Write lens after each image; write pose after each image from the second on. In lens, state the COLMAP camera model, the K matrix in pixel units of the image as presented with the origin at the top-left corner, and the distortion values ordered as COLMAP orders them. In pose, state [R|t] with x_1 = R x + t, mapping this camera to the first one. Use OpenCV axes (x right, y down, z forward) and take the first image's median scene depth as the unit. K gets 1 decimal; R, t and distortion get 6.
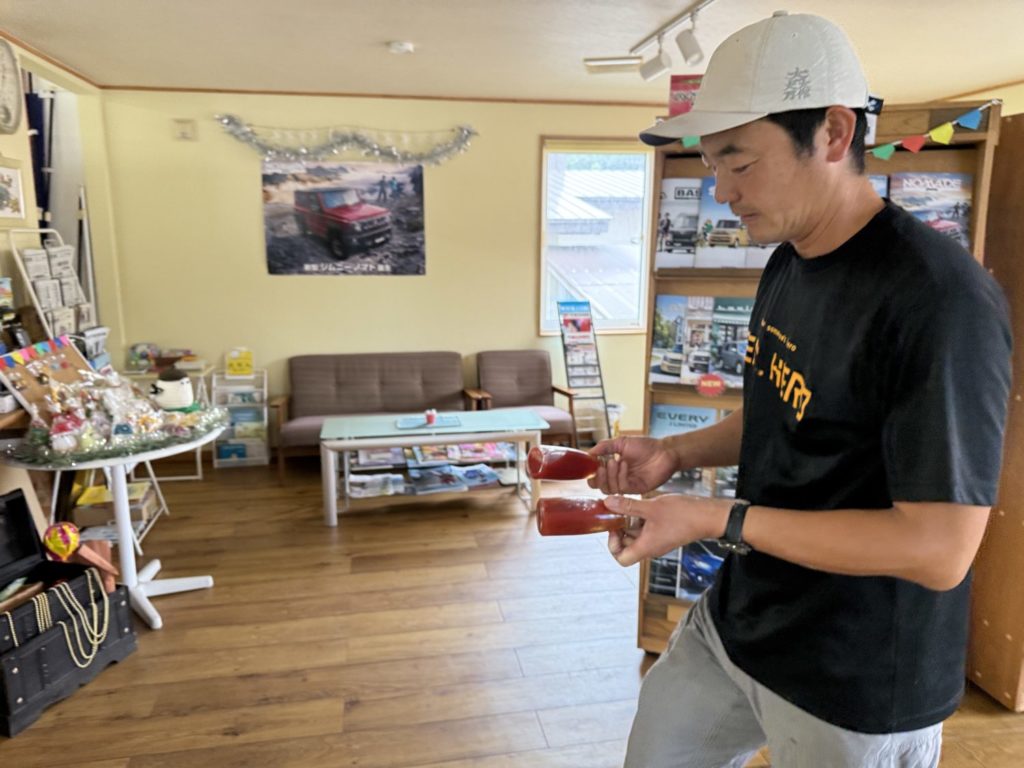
lens RADIAL K [[727.1, 0, 506.5], [0, 727.1, 388.4], [0, 0, 1]] dist [0.098977, -0.153770]
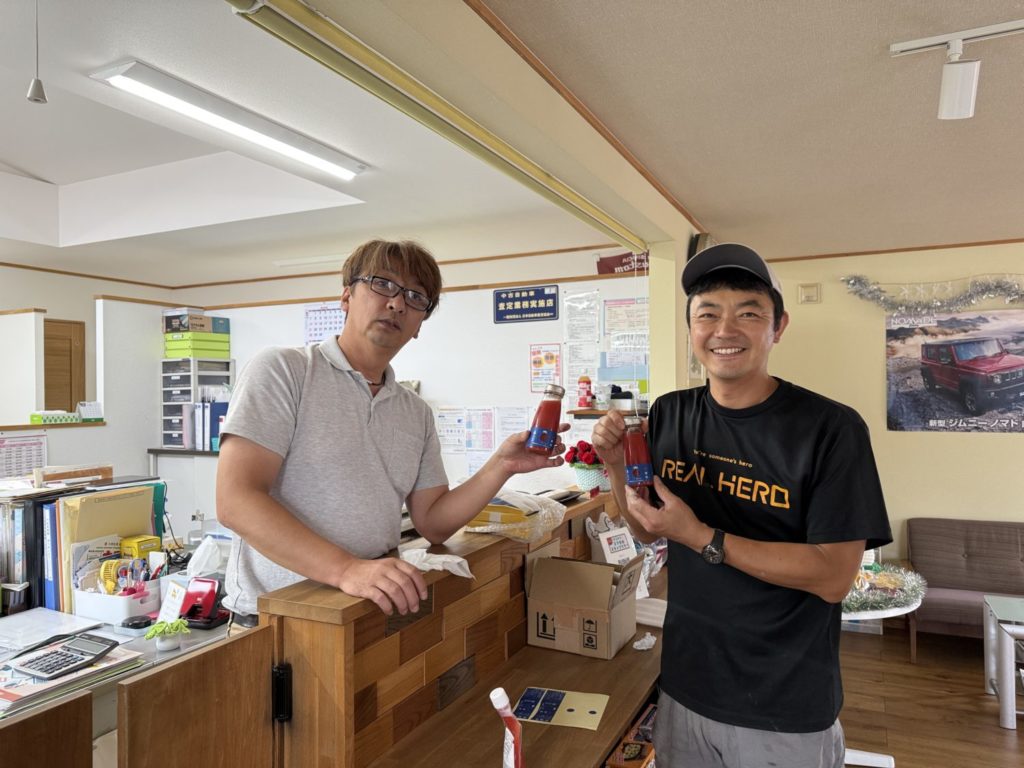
lens RADIAL K [[727.1, 0, 506.5], [0, 727.1, 388.4], [0, 0, 1]] dist [0.098977, -0.153770]
pose [[0.806091, -0.013069, -0.591648, -0.156945], [-0.107955, 0.979734, -0.168724, 0.007227], [0.581862, 0.199878, 0.788343, -0.057876]]
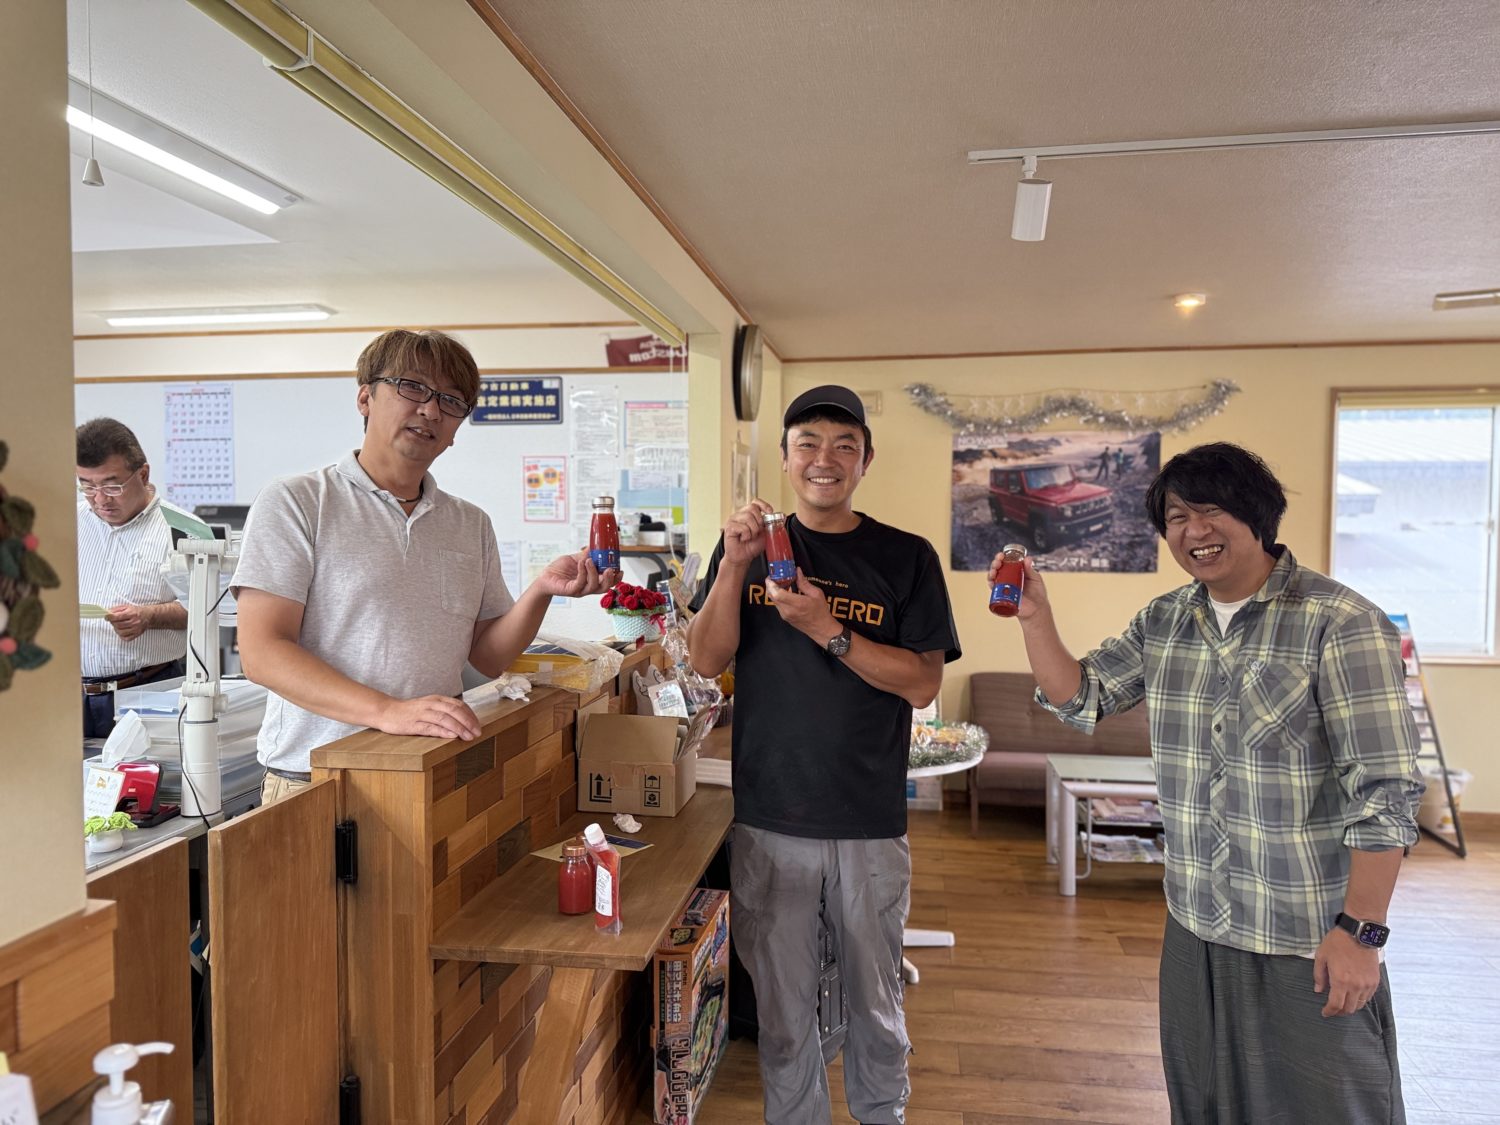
lens RADIAL K [[1055.7, 0, 753.8], [0, 1055.7, 574.8], [0, 0, 1]] dist [0.097502, -0.150348]
pose [[0.942594, 0.015540, -0.333580, -0.142402], [-0.065804, 0.987974, -0.139916, 0.027413], [0.327394, 0.153835, 0.932281, -0.159042]]
